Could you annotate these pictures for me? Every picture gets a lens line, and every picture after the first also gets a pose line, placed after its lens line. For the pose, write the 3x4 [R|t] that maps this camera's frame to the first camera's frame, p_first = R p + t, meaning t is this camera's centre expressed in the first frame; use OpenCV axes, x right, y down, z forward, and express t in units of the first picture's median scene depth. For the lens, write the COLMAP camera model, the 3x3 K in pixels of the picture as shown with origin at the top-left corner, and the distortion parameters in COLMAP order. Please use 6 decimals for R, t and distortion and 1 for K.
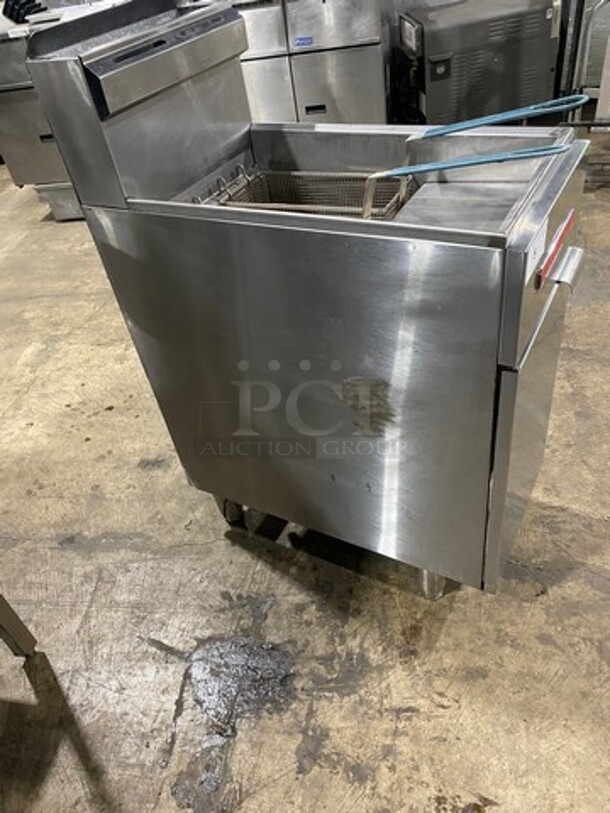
lens RADIAL K [[615.1, 0, 303.9], [0, 615.1, 406.8], [0, 0, 1]] dist [0.006418, 0.000391]
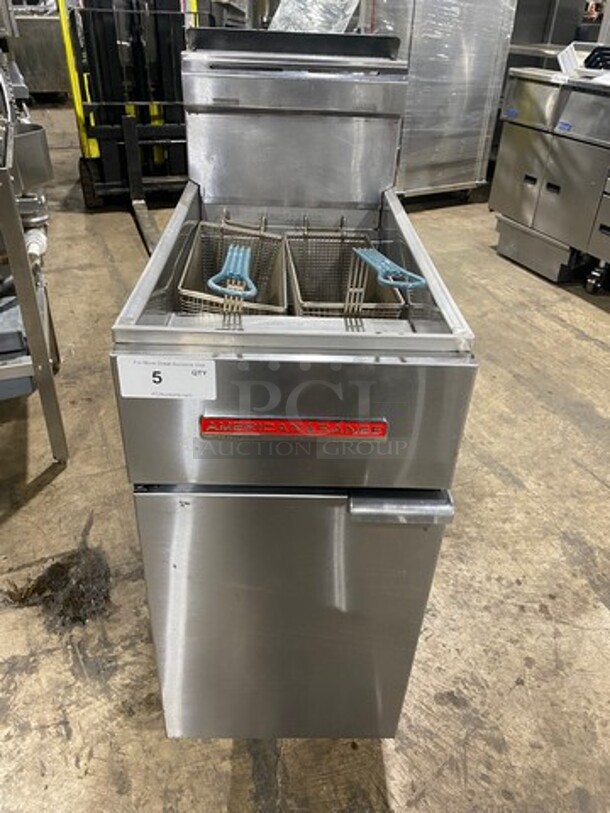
lens RADIAL K [[615.1, 0, 306.1], [0, 615.1, 406.0], [0, 0, 1]] dist [0.006418, 0.000391]
pose [[0.495905, 0.601929, -0.625907, 0.629623], [-0.639250, 0.740886, 0.206027, -0.321380], [0.587739, 0.297941, 0.752193, 0.311089]]
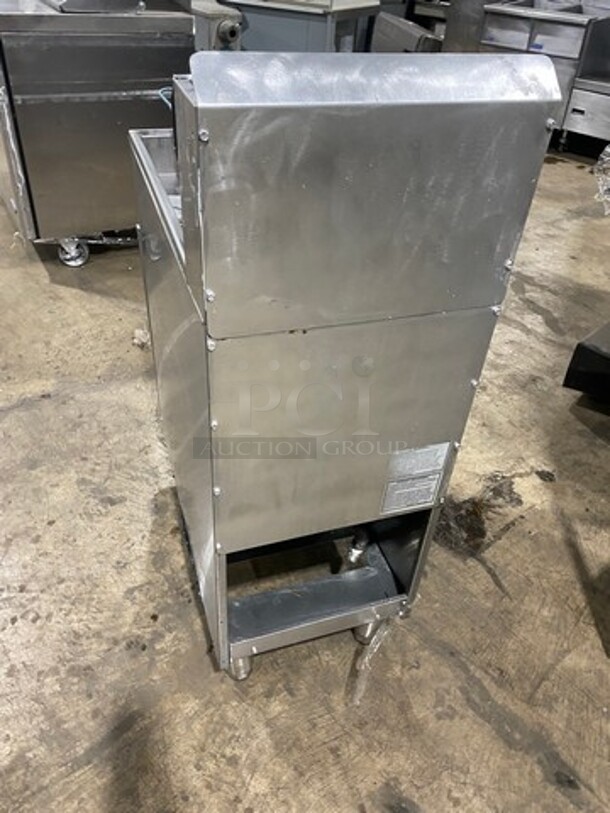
lens RADIAL K [[615.1, 0, 302.1], [0, 615.1, 405.1], [0, 0, 1]] dist [0.006418, 0.000391]
pose [[-0.738486, -0.336064, 0.584550, -0.558148], [0.467630, 0.369291, 0.803085, -0.832614], [-0.485758, 0.866421, -0.115563, 1.116180]]
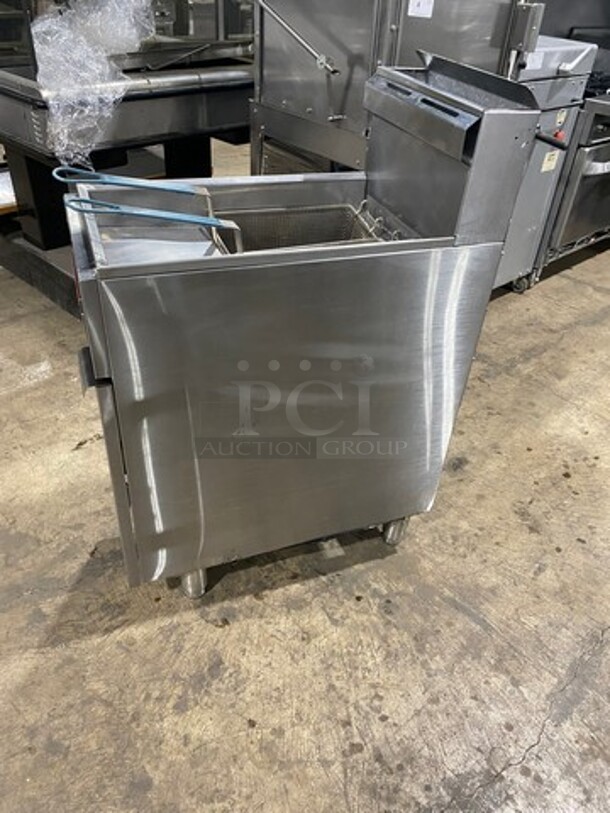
lens RADIAL K [[615.1, 0, 308.6], [0, 615.1, 405.3], [0, 0, 1]] dist [0.006418, 0.000391]
pose [[-0.645610, 0.528993, -0.550775, 0.658624], [-0.478799, 0.281471, 0.831580, -1.015263], [0.594928, 0.800587, 0.071560, 0.990801]]
